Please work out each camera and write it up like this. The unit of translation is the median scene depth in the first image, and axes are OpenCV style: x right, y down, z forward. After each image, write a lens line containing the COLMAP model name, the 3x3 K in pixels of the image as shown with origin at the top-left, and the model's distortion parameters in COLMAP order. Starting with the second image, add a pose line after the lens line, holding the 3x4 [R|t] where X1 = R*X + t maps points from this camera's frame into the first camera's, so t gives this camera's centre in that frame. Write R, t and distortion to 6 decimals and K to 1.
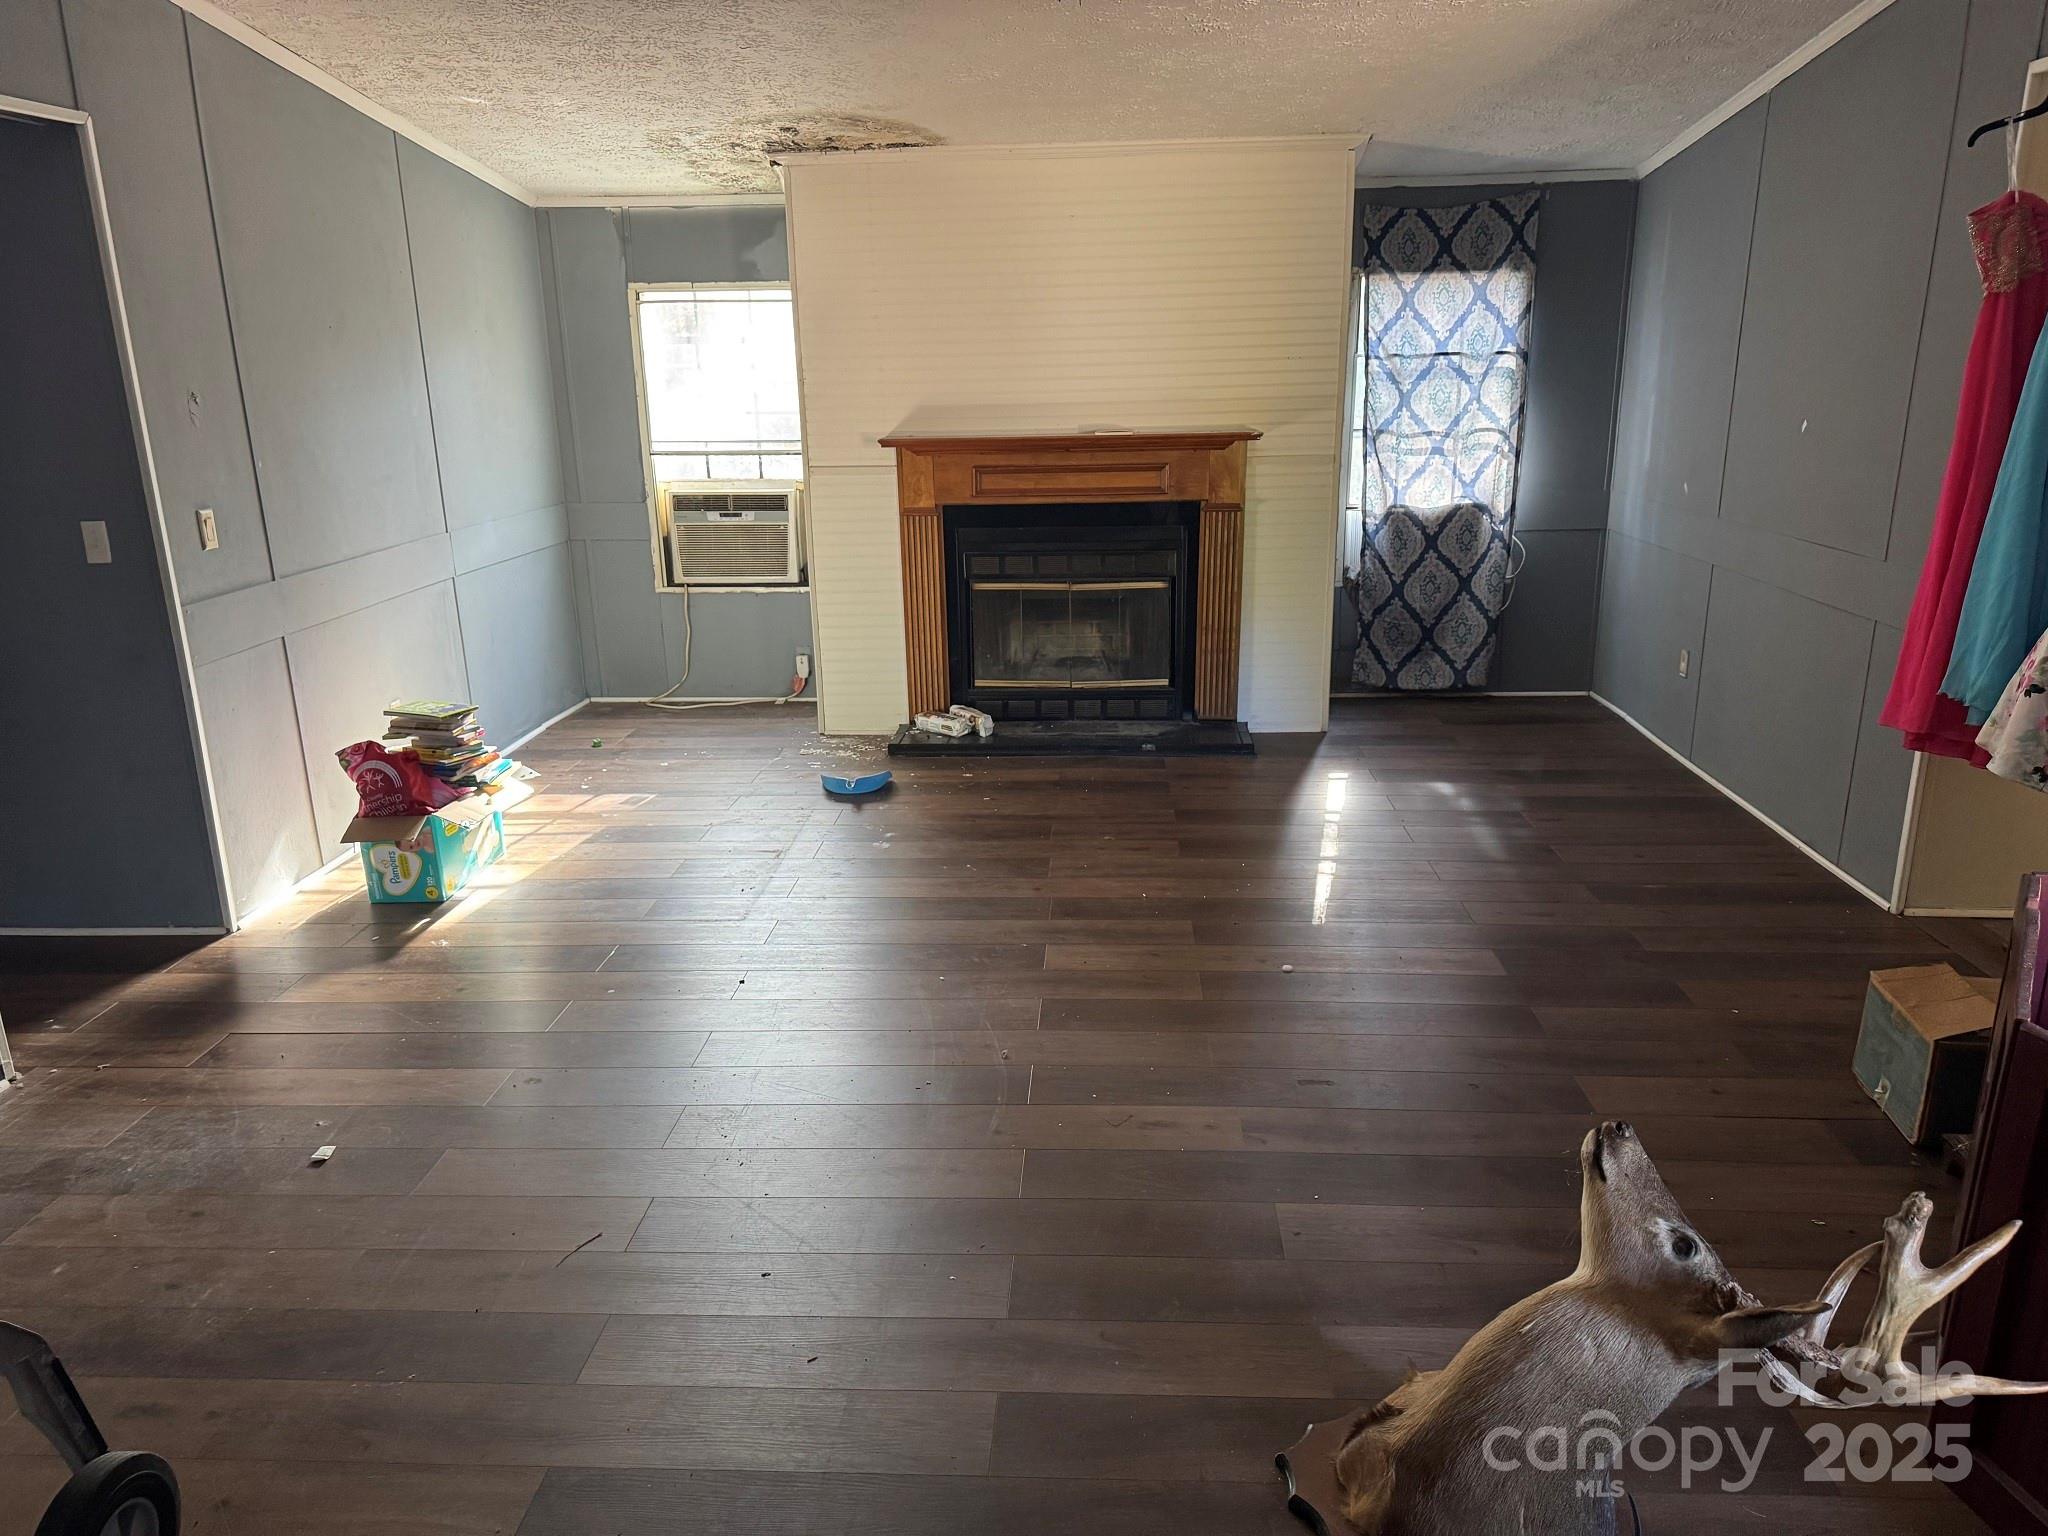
lens RADIAL K [[1461.8, 0, 1022.7], [0, 1461.8, 769.3], [0, 0, 1]] dist [0.041049, -0.040399]
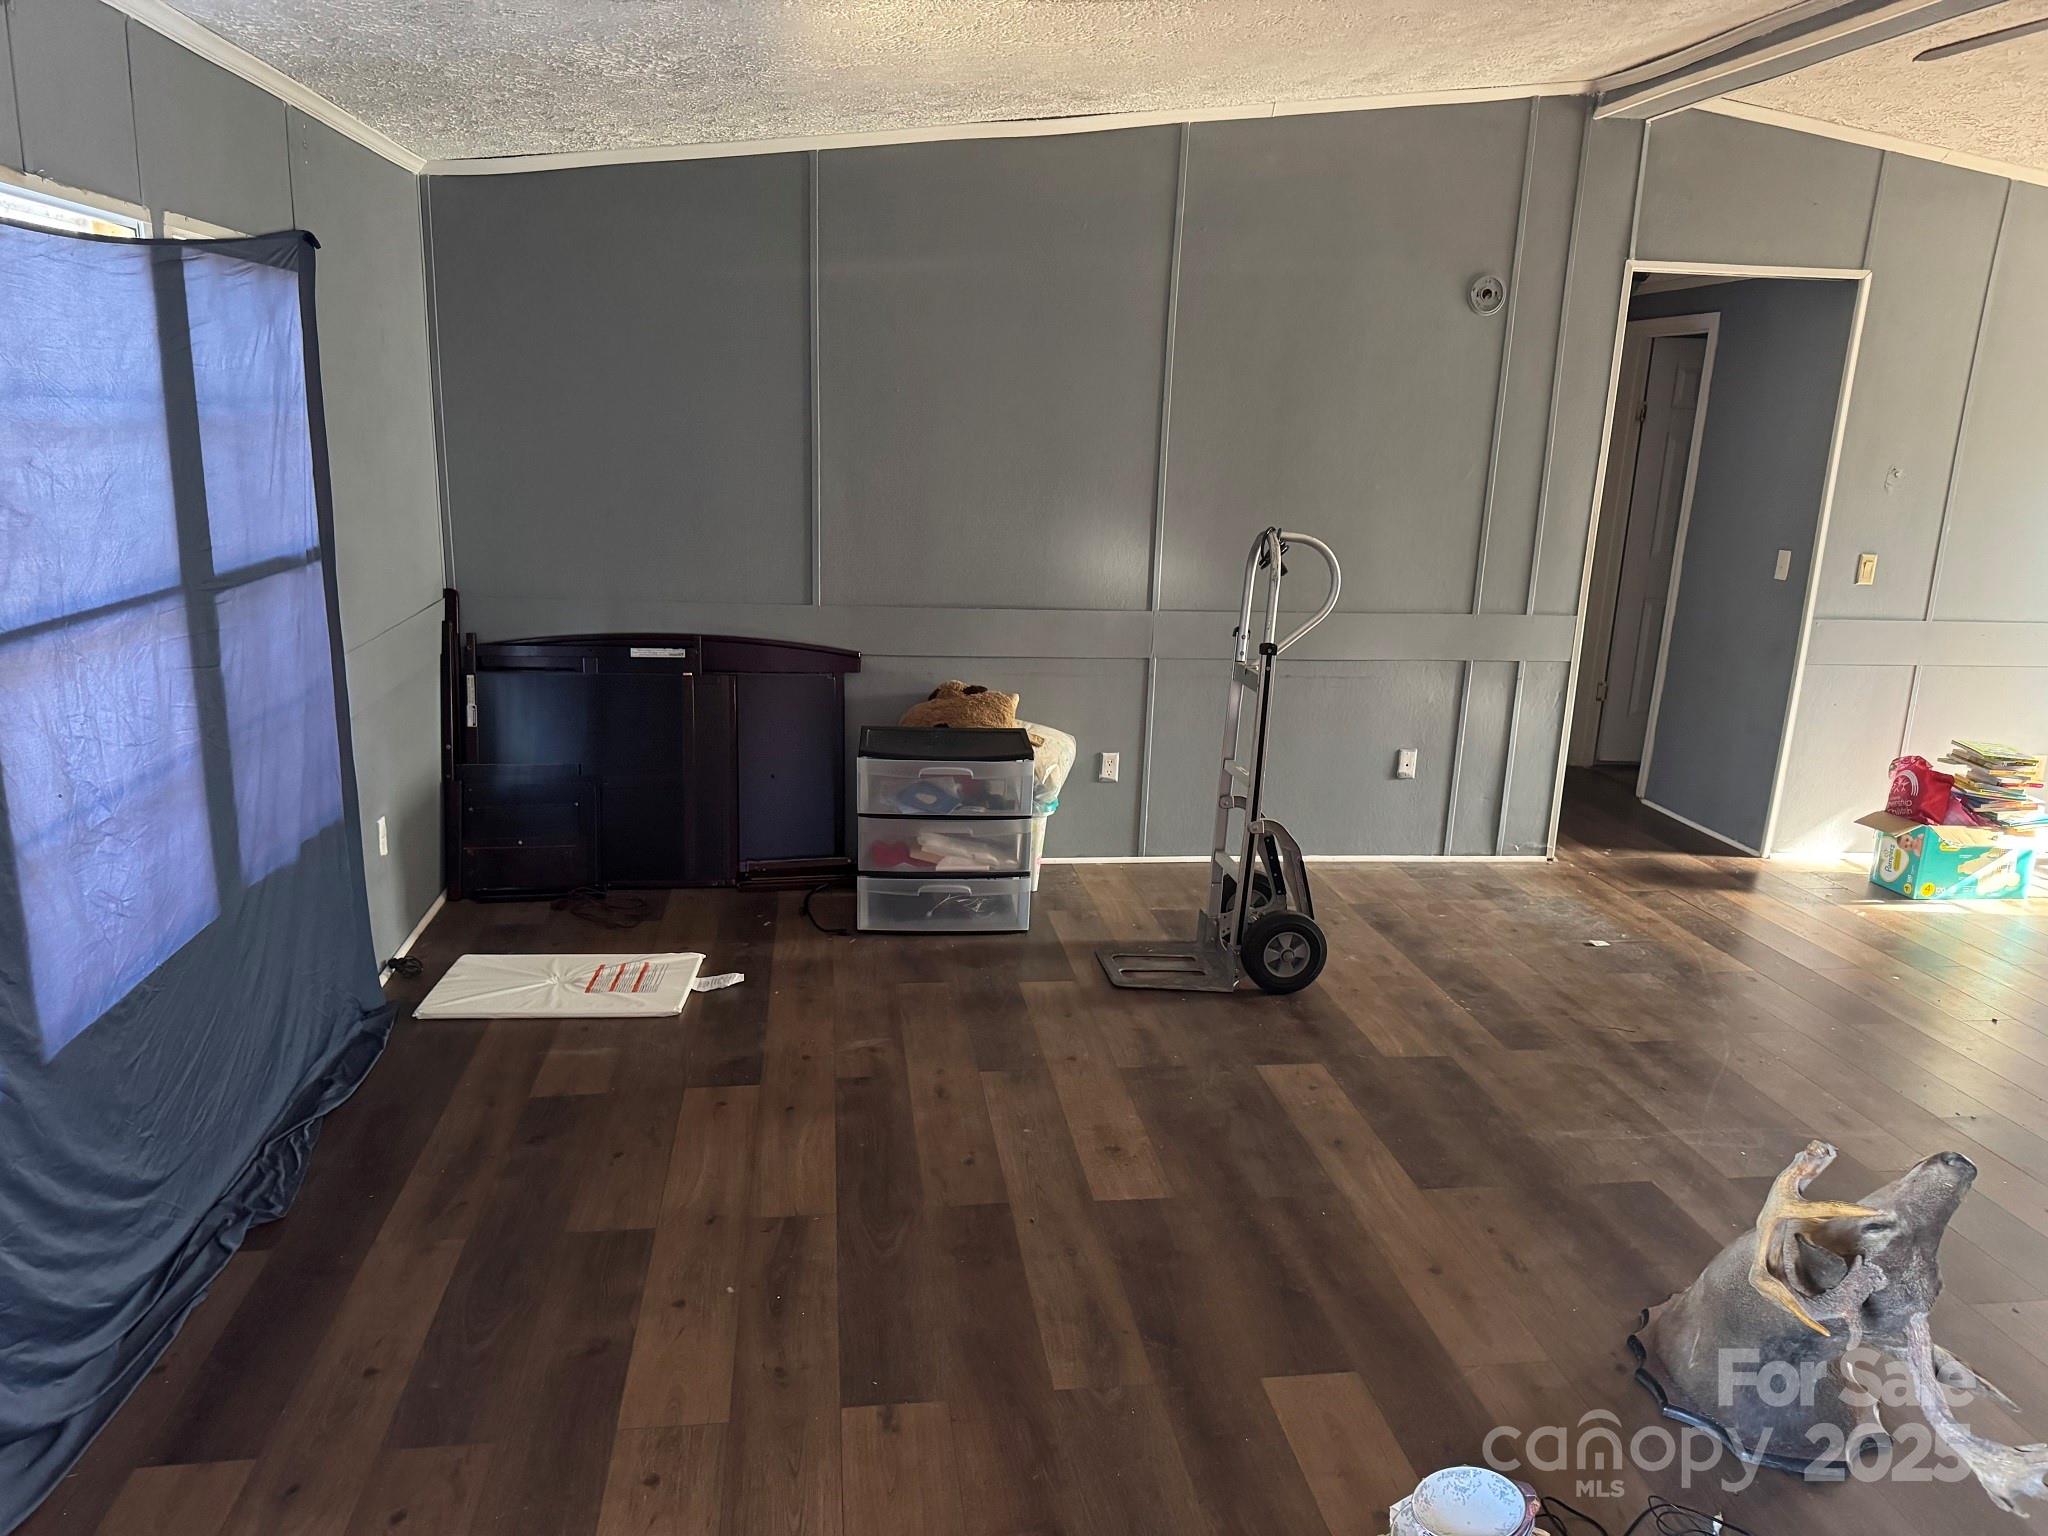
lens RADIAL K [[1461.8, 0, 1022.6], [0, 1461.8, 770.9], [0, 0, 1]] dist [0.041049, -0.040399]
pose [[0.199351, 0.261379, -0.944426, 0.586478], [-0.312418, 0.930430, 0.191559, -0.010578], [0.928792, 0.256868, 0.267142, -0.014446]]
